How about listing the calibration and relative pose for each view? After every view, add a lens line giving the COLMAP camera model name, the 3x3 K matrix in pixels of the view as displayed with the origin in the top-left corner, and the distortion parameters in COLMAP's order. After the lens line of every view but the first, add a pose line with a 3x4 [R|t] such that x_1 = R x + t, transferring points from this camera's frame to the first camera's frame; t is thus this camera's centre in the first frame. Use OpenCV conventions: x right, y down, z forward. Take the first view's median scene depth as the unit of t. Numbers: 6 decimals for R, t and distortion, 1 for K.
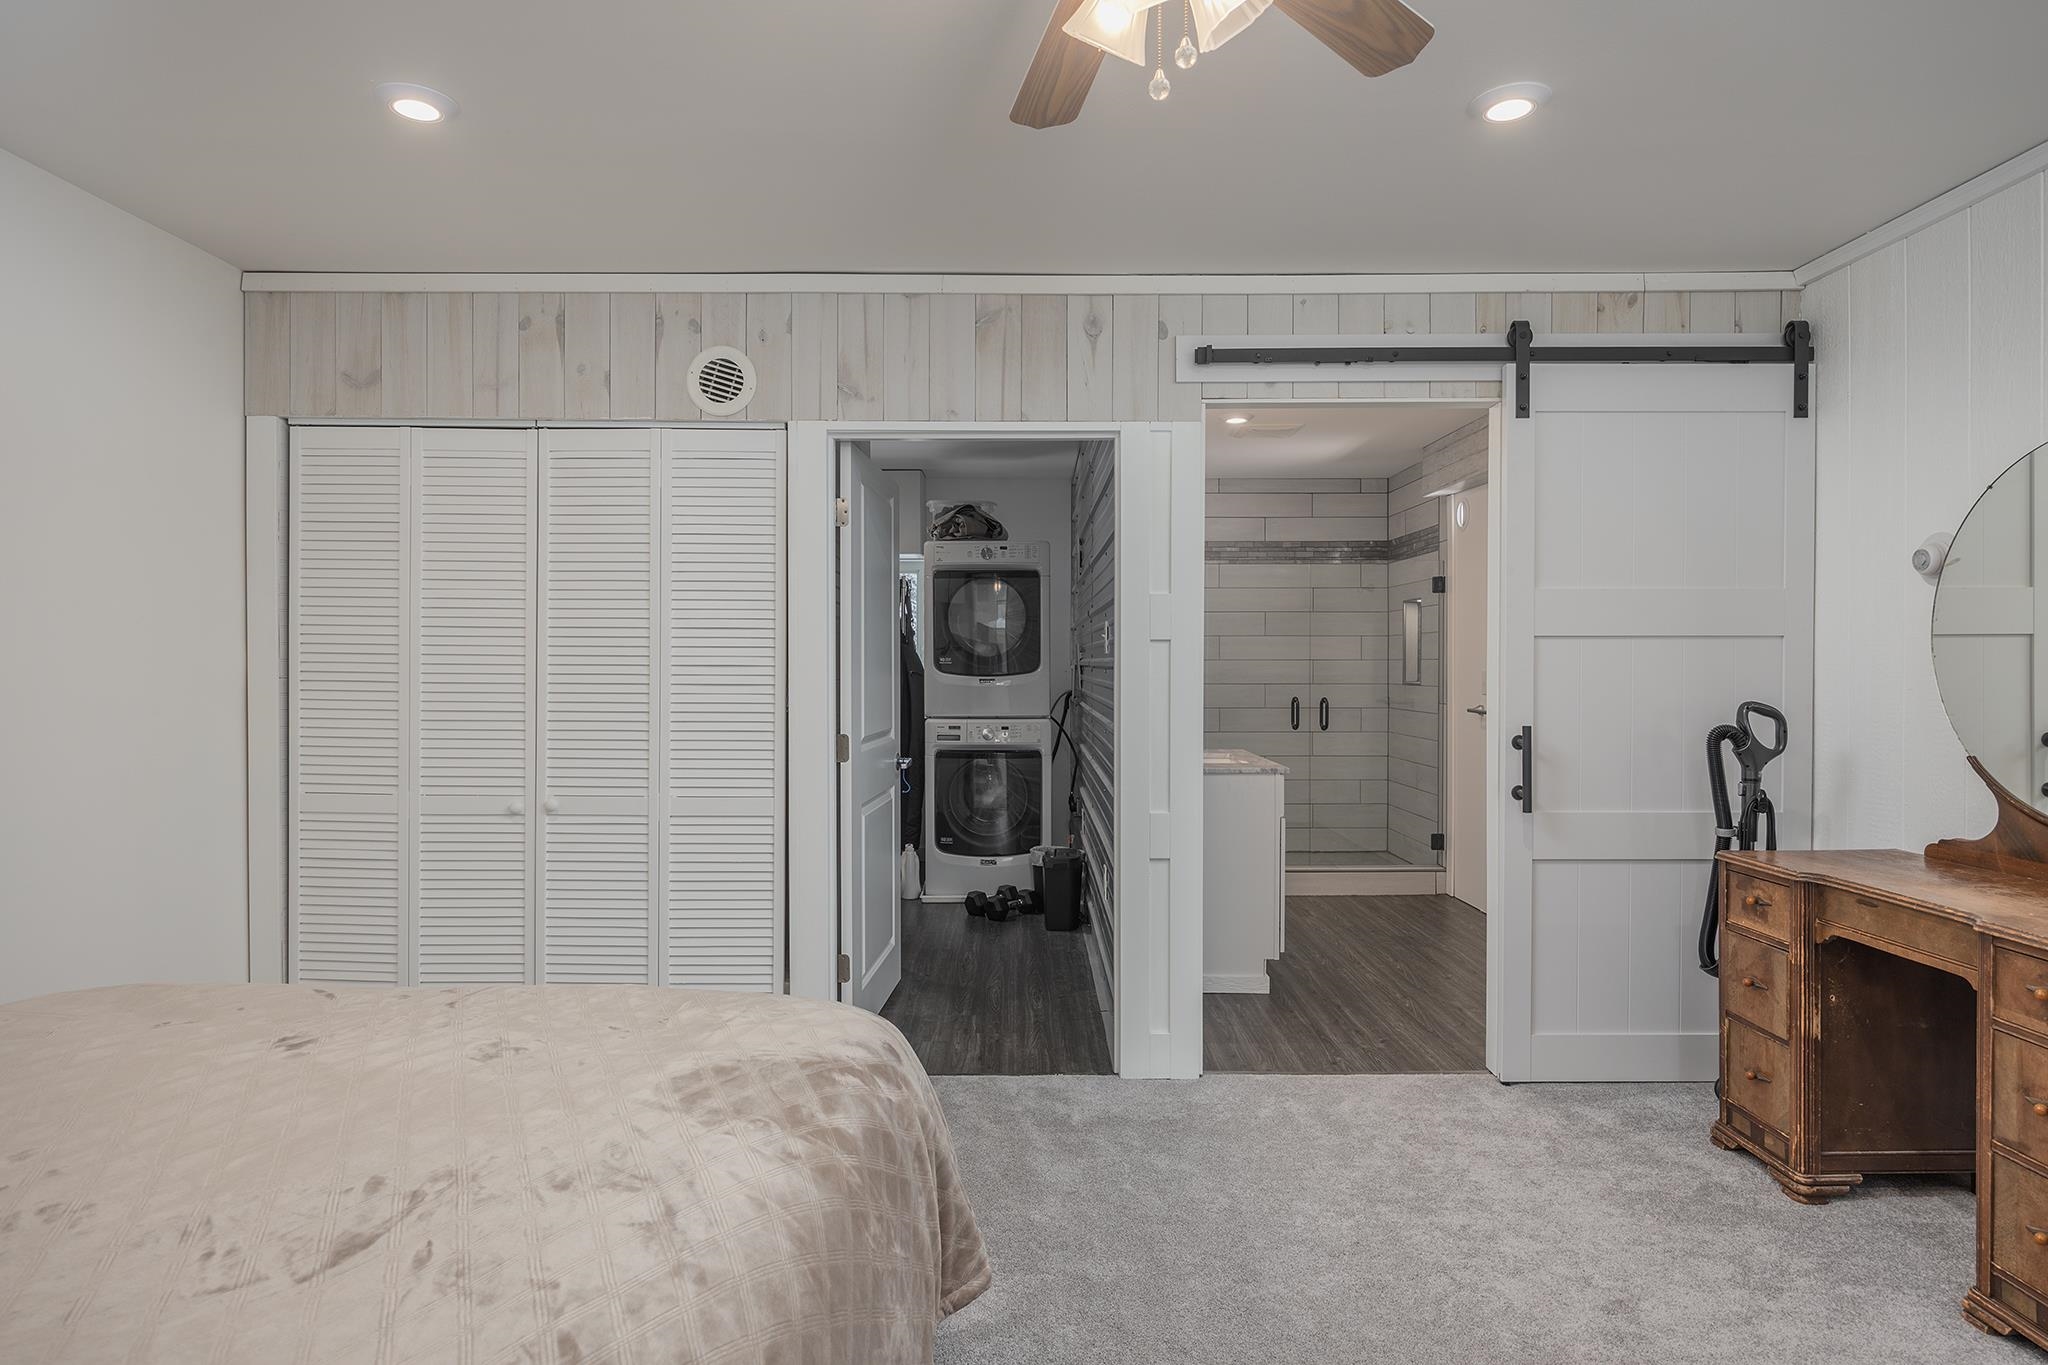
lens RADIAL K [[1136.1, 0, 1027.4], [0, 1136.1, 671.4], [0, 0, 1]] dist [-0.004784, 0.000681]
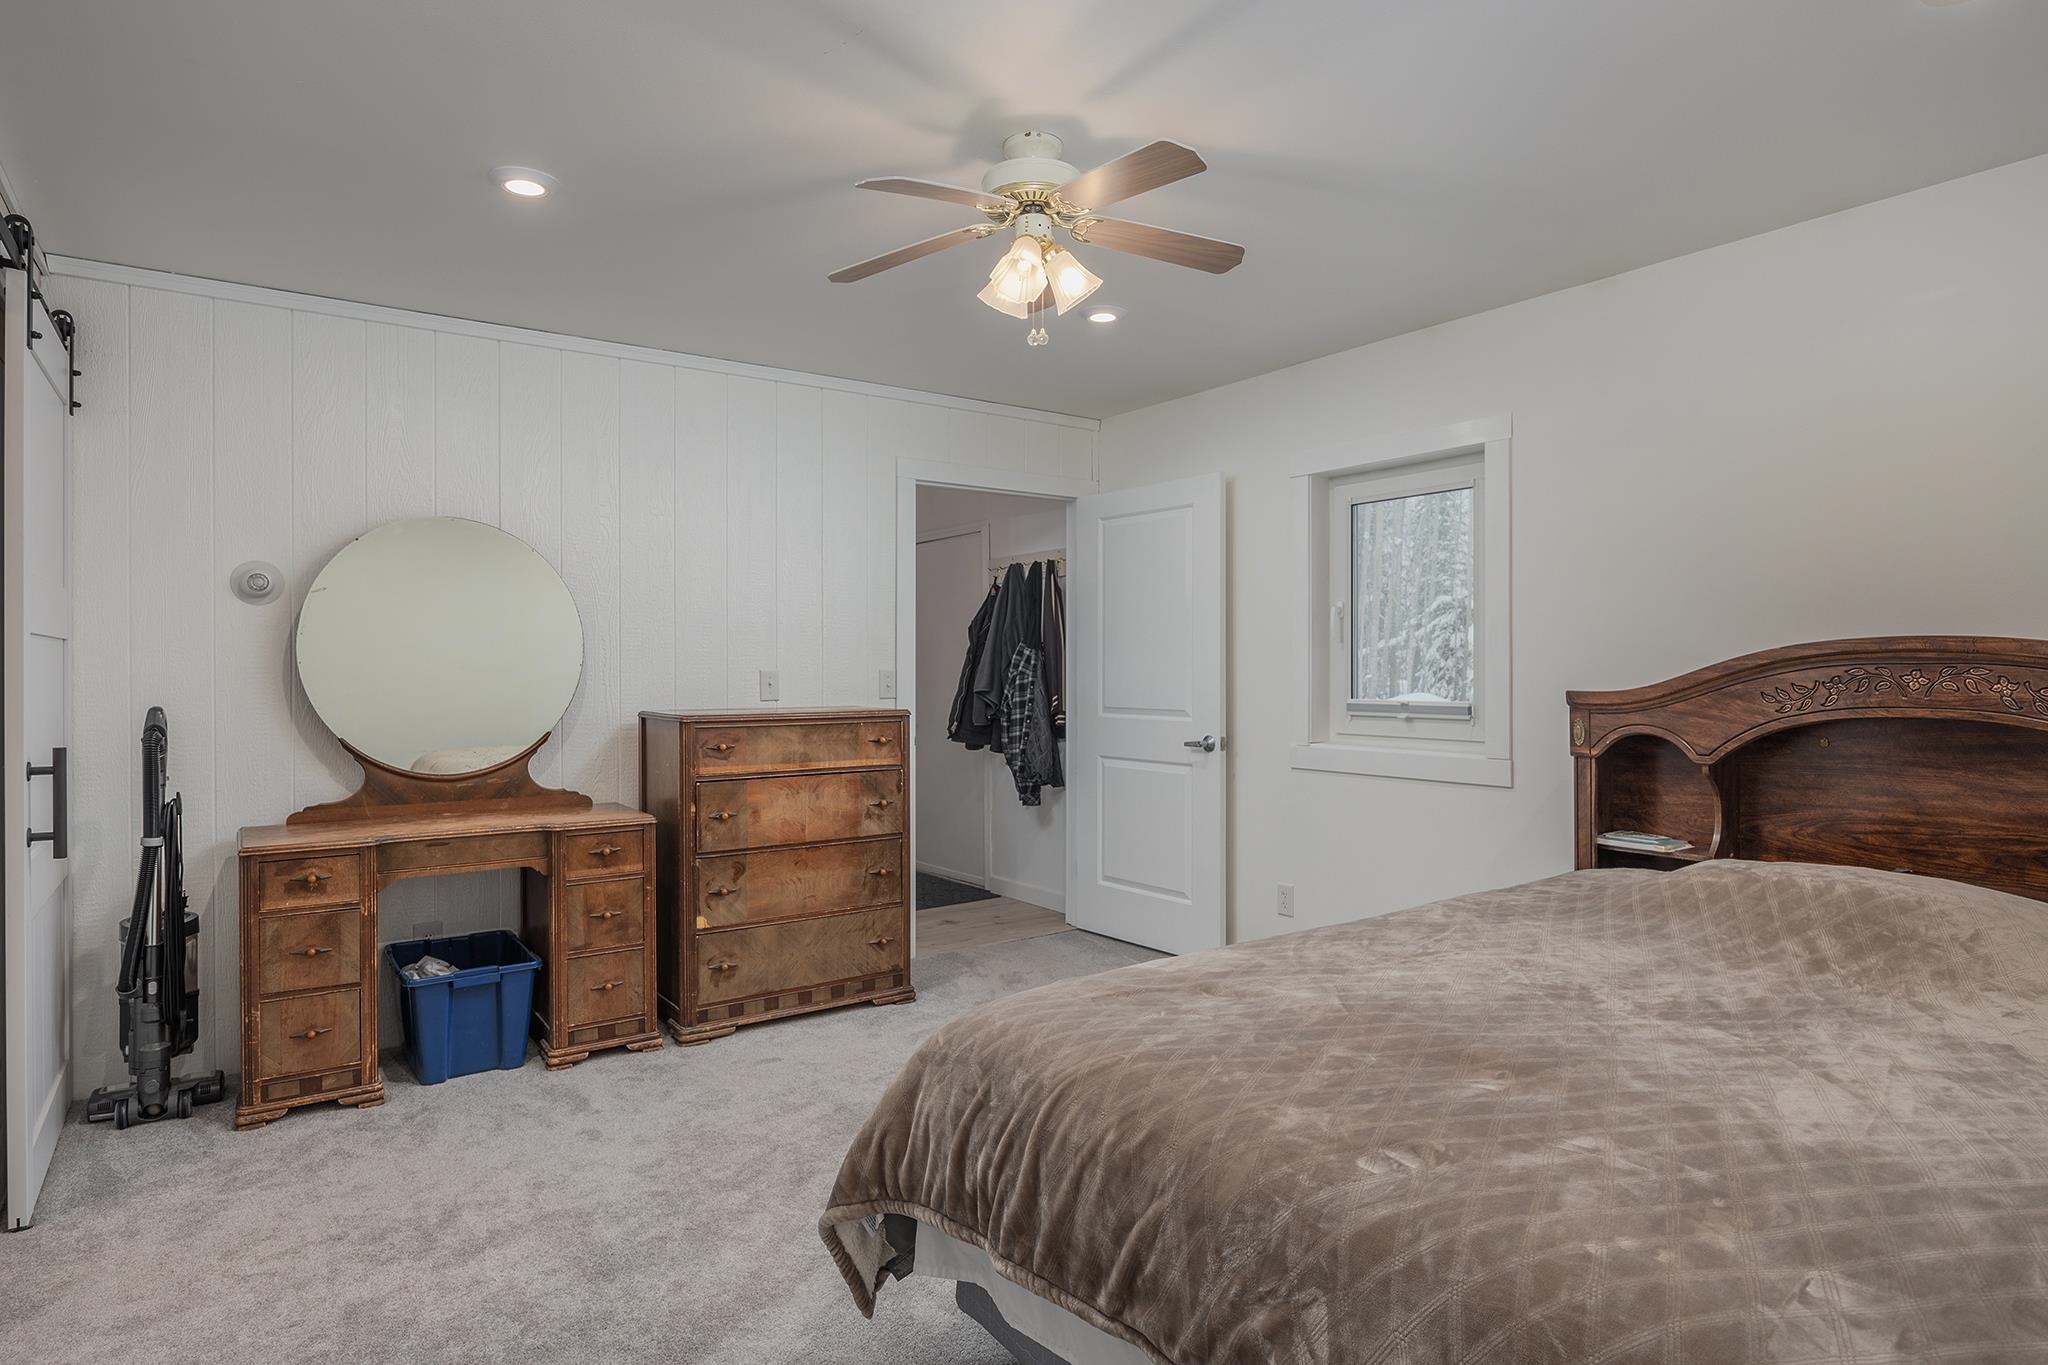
lens RADIAL K [[1136.1, 0, 1037.6], [0, 1136.1, 678.7], [0, 0, 1]] dist [-0.004784, 0.000681]
pose [[-0.581507, -0.007722, 0.813505, -0.586930], [0.006317, 0.999882, 0.014007, -0.005958], [-0.813517, 0.013284, -0.581389, 0.903902]]
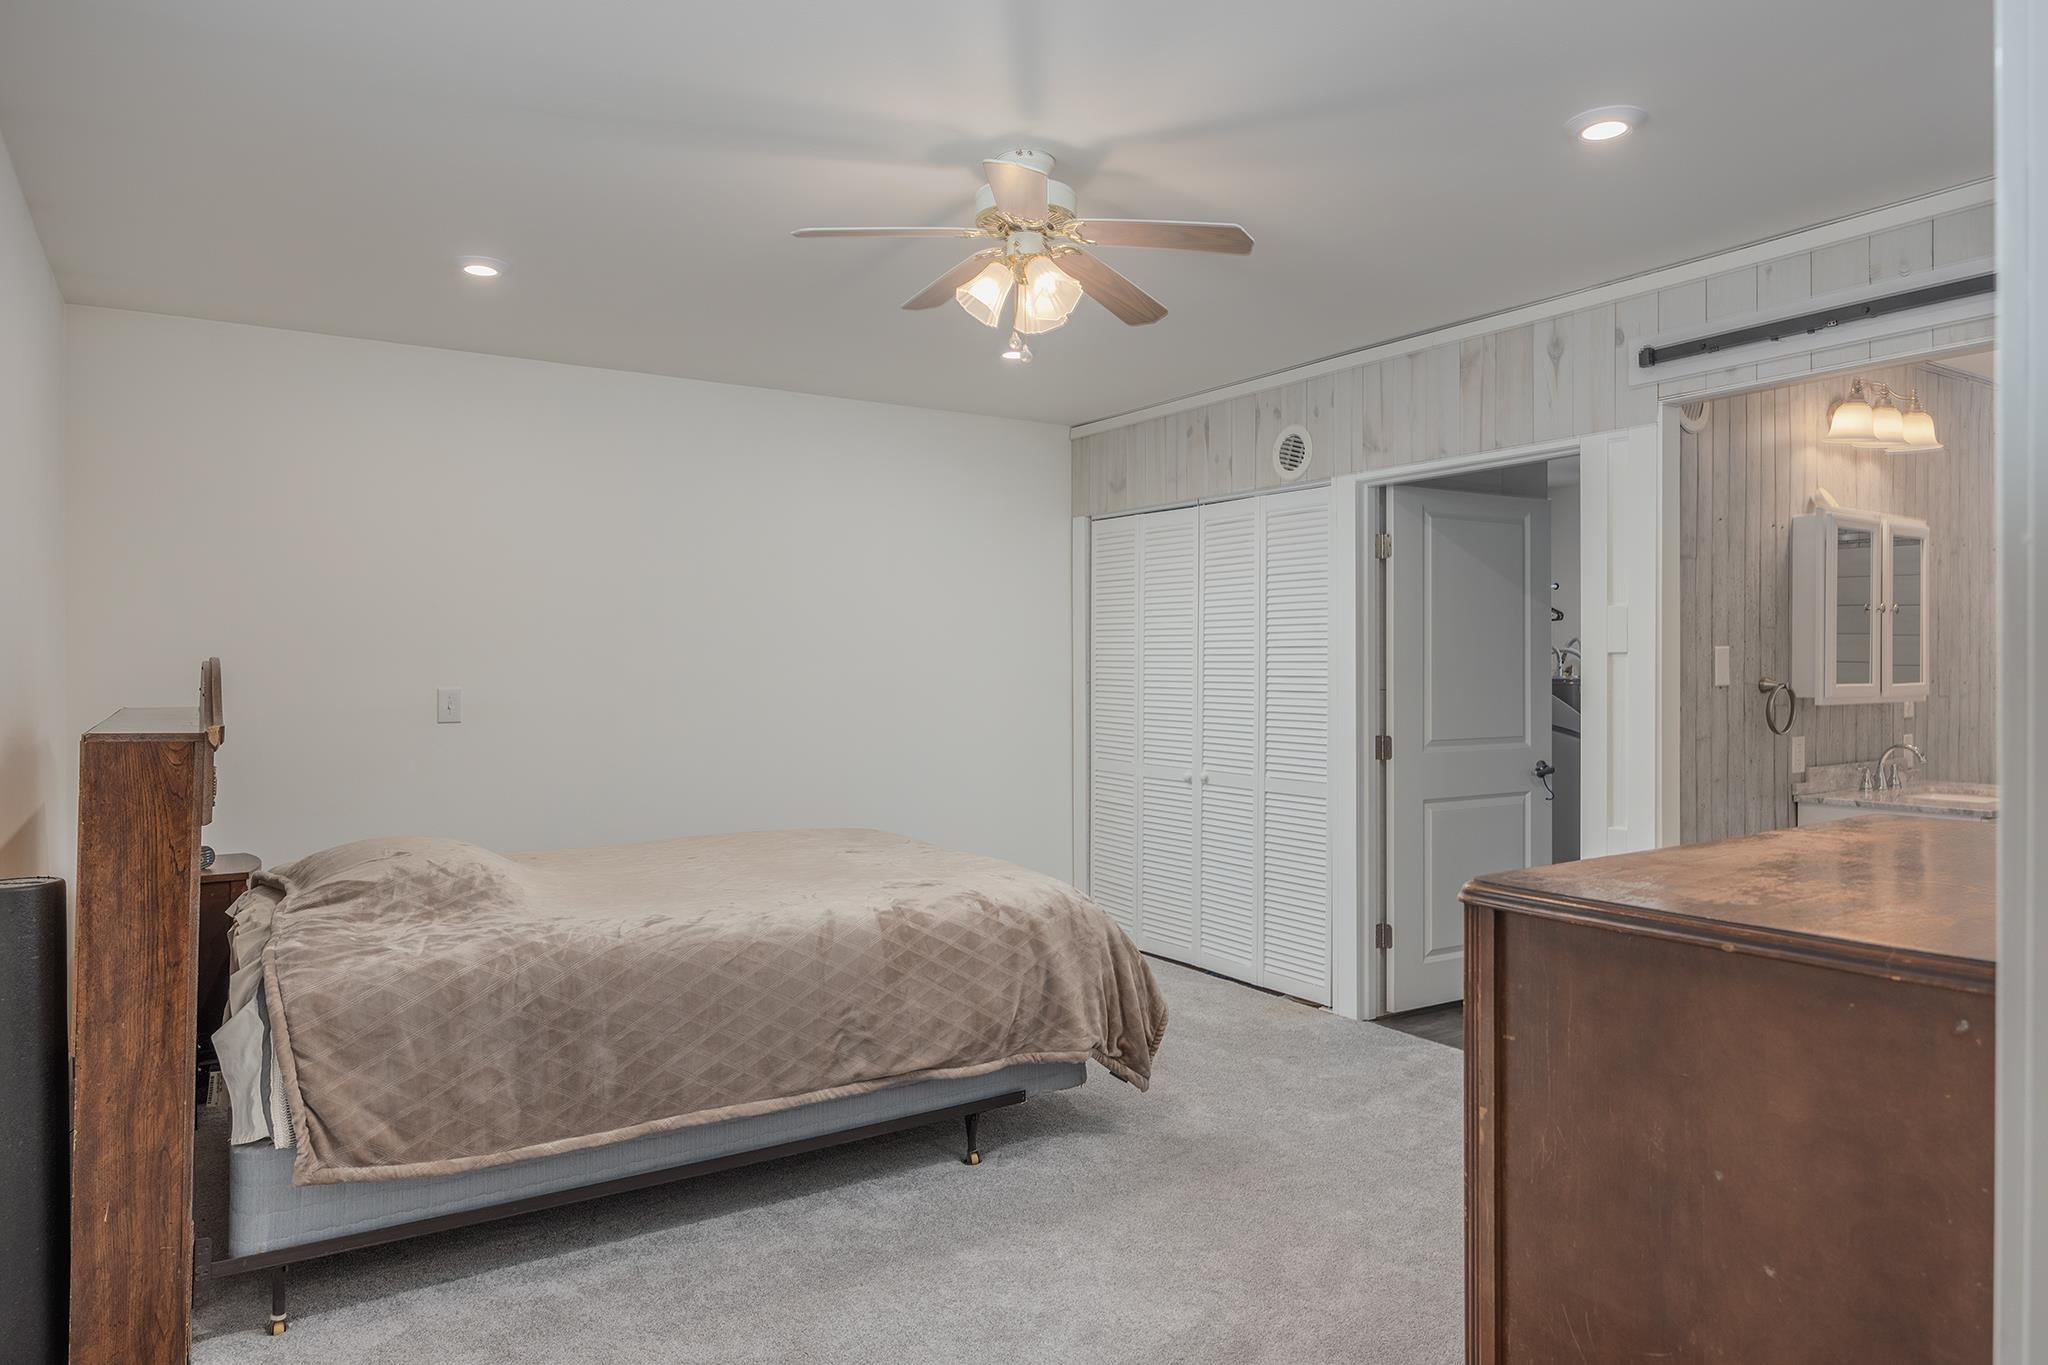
lens RADIAL K [[1275.5, 0, 1029.0], [0, 1275.5, 681.1], [0, 0, 1]] dist [0.001988, 0.002295]
pose [[0.552850, 0.006989, -0.833251, 0.784097], [-0.008062, 0.999963, 0.003038, -0.002224], [0.833241, 0.005038, 0.552886, -0.035033]]
